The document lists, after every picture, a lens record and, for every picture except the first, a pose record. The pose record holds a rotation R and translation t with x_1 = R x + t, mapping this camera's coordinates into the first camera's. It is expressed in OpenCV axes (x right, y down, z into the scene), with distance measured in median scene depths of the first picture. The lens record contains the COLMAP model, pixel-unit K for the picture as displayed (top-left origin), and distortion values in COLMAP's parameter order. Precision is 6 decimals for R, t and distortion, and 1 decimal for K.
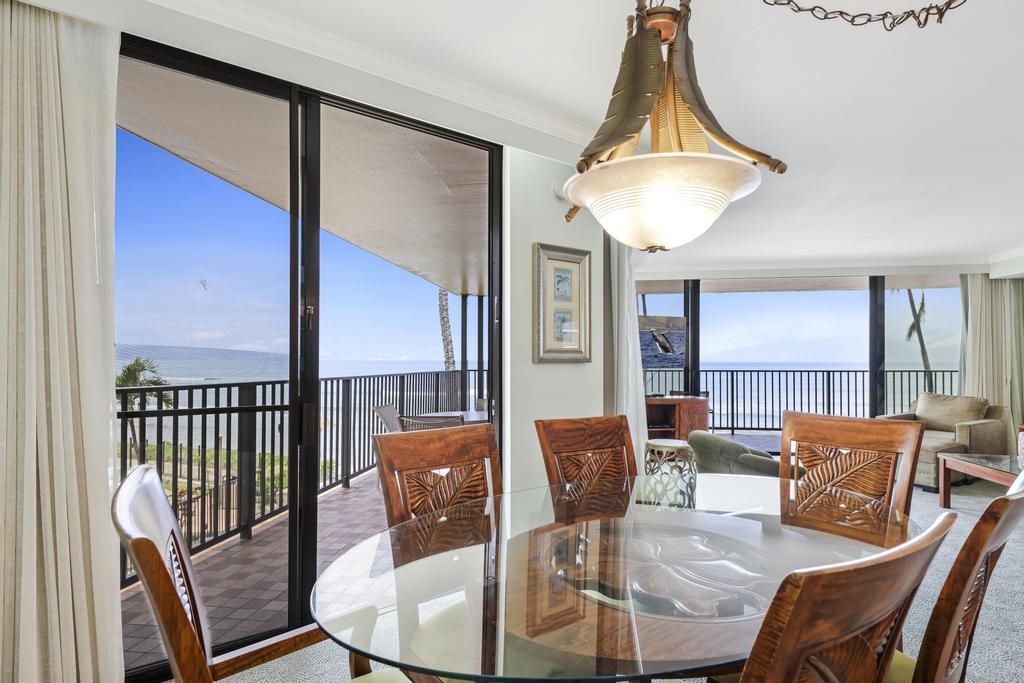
lens RADIAL K [[535.6, 0, 512.3], [0, 535.6, 356.6], [0, 0, 1]] dist [0.000667, 0.000096]
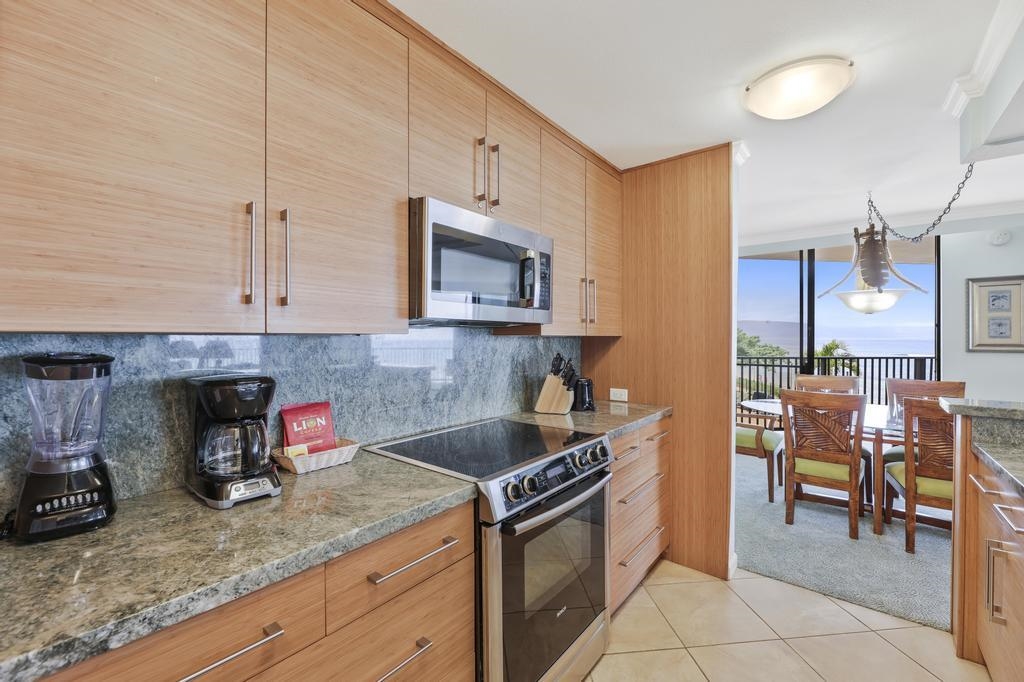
lens RADIAL K [[416.8, 0, 511.3], [0, 416.8, 339.0], [0, 0, 1]] dist [-0.000290, -0.004120]
pose [[0.233291, 0.004650, -0.972396, 0.492374], [0.010054, 0.999924, 0.007194, -0.027163], [0.972355, -0.011455, 0.233227, -0.331081]]
